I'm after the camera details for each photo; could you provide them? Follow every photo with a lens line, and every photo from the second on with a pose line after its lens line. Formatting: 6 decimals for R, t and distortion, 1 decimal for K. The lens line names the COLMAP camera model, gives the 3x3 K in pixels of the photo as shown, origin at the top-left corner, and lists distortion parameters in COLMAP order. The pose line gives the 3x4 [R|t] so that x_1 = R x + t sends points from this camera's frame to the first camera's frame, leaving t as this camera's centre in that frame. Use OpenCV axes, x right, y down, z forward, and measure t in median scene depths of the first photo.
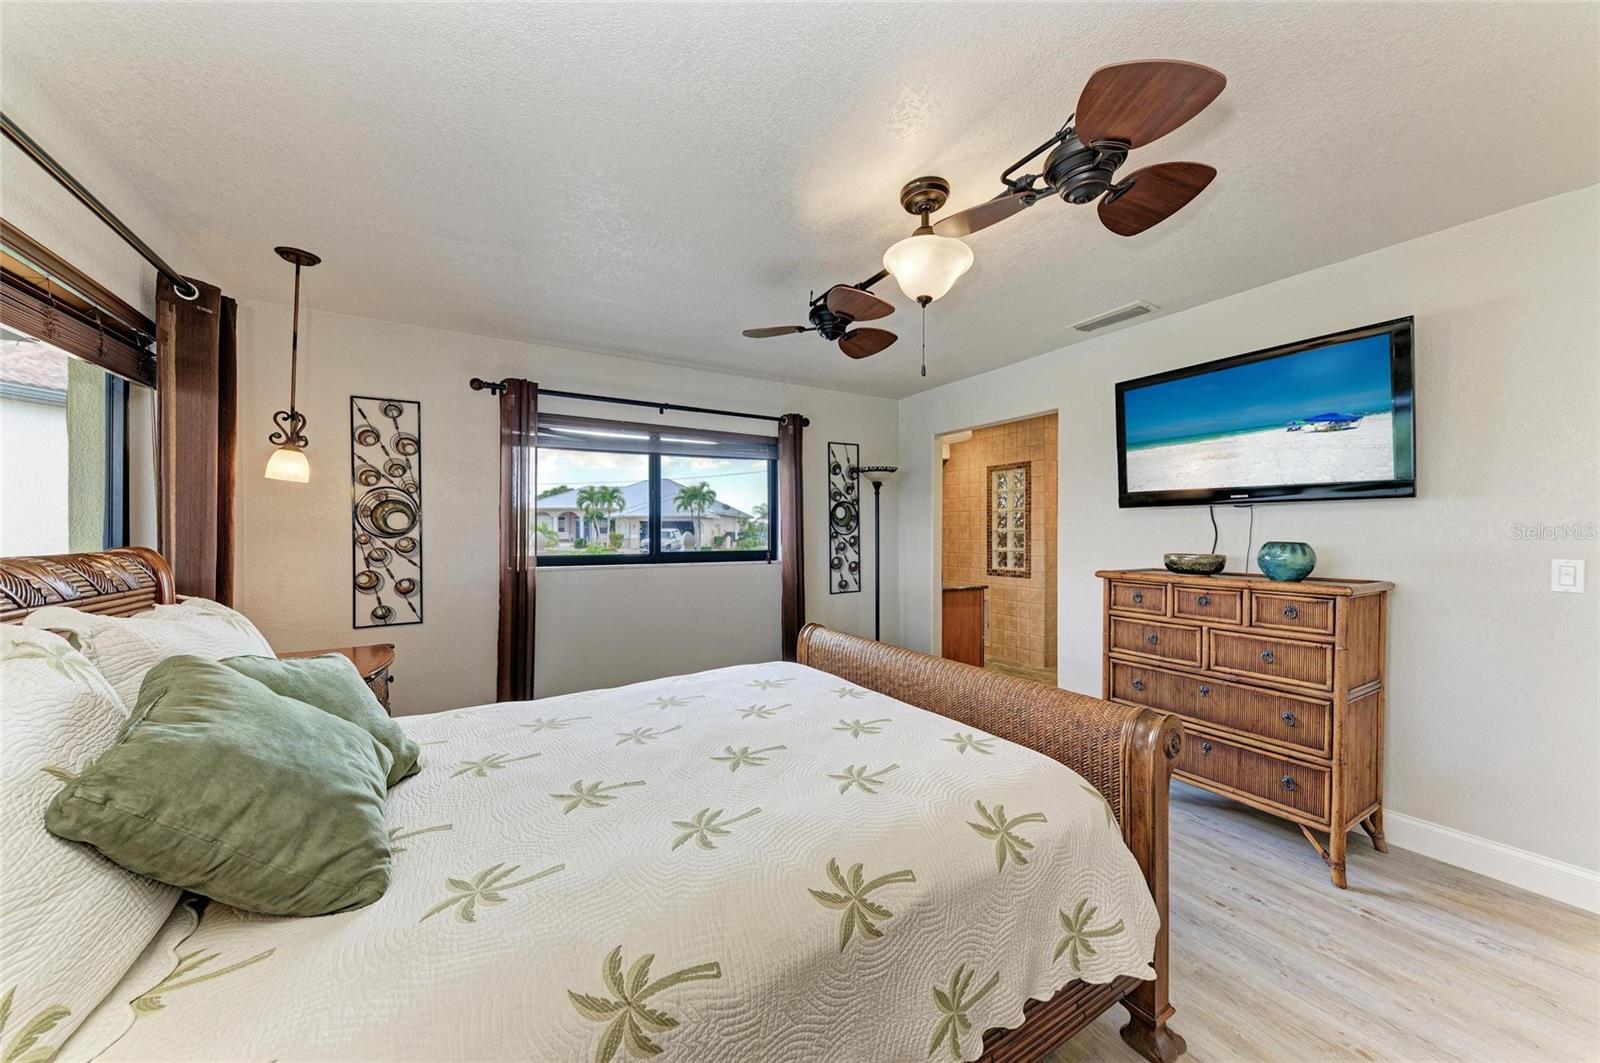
lens RADIAL K [[563.1, 0, 804.5], [0, 563.1, 531.6], [0, 0, 1]] dist [-0.000024, 0.000106]
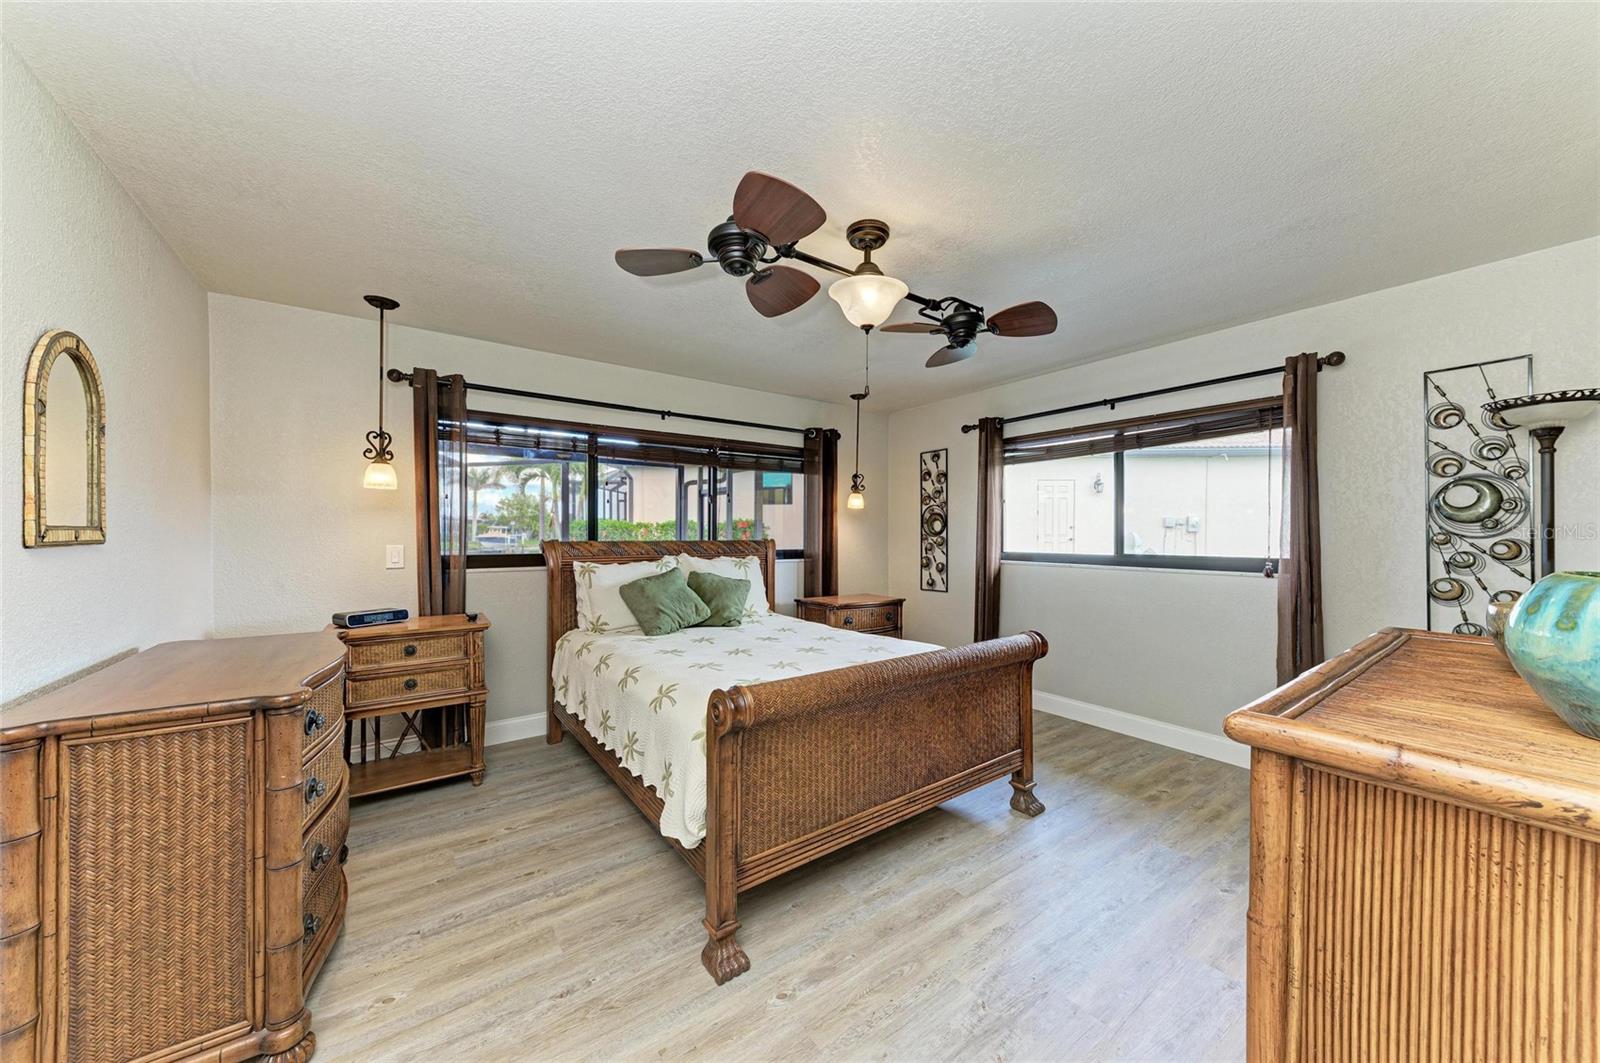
lens RADIAL K [[563.1, 0, 804.9], [0, 563.1, 536.0], [0, 0, 1]] dist [-0.000024, 0.000106]
pose [[0.061389, 0.006538, -0.998092, 0.843614], [0.002623, 0.999974, 0.006712, -0.002207], [0.998110, -0.003030, 0.061370, 0.523347]]
